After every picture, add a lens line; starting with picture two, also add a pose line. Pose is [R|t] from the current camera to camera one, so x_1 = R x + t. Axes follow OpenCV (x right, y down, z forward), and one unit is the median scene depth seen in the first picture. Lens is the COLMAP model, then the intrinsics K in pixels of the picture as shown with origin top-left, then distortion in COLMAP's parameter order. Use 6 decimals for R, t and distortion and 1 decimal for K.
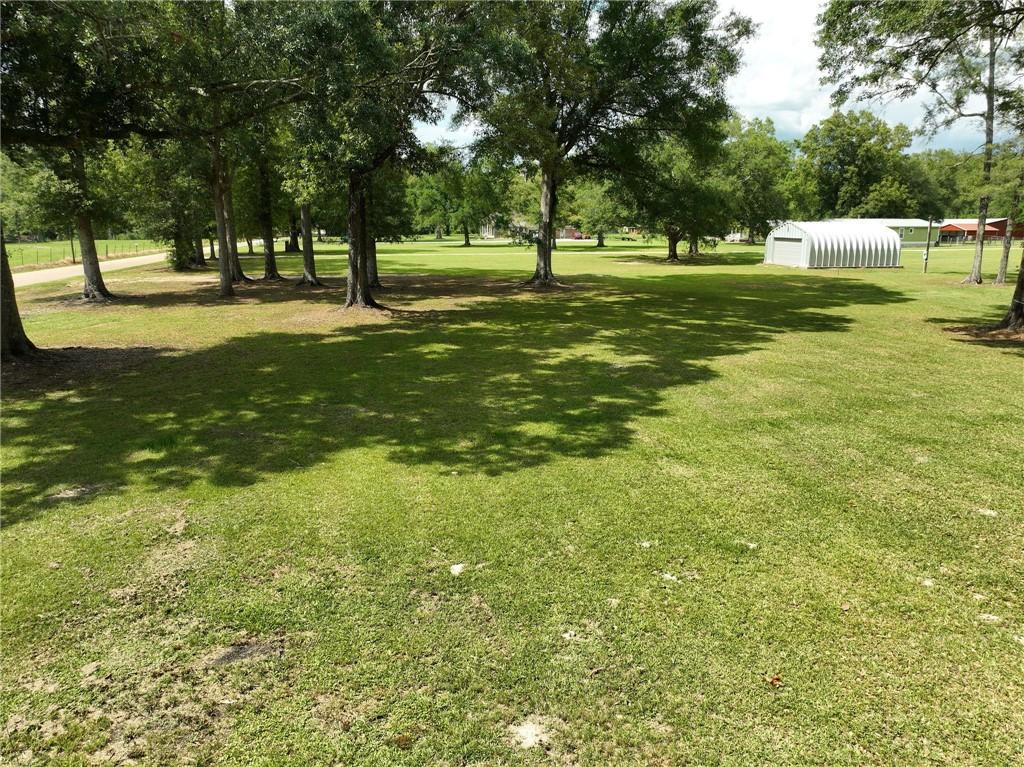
lens RADIAL K [[762.9, 0, 512.5], [0, 762.9, 383.7], [0, 0, 1]] dist [-0.003025, 0.006202]
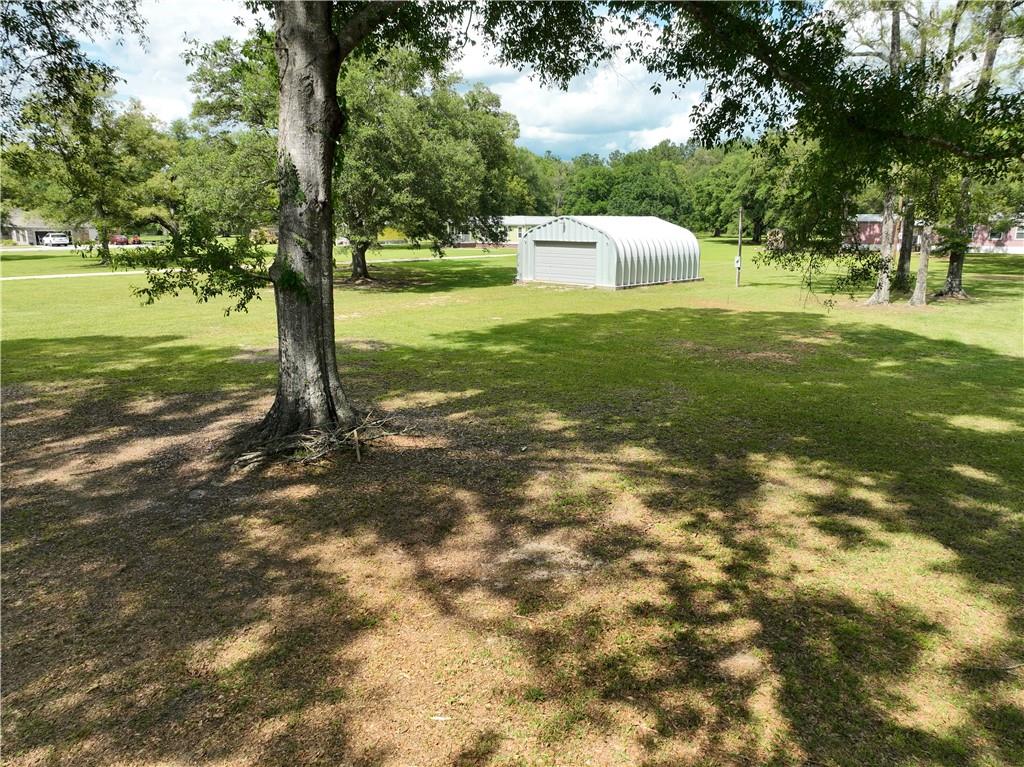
lens RADIAL K [[762.9, 0, 511.7], [0, 762.9, 382.1], [0, 0, 1]] dist [-0.003025, 0.006202]
pose [[0.834806, -0.115486, 0.538296, -0.027928], [0.116512, 0.992665, 0.032276, -0.105068], [-0.538075, 0.035774, 0.842138, 0.515865]]
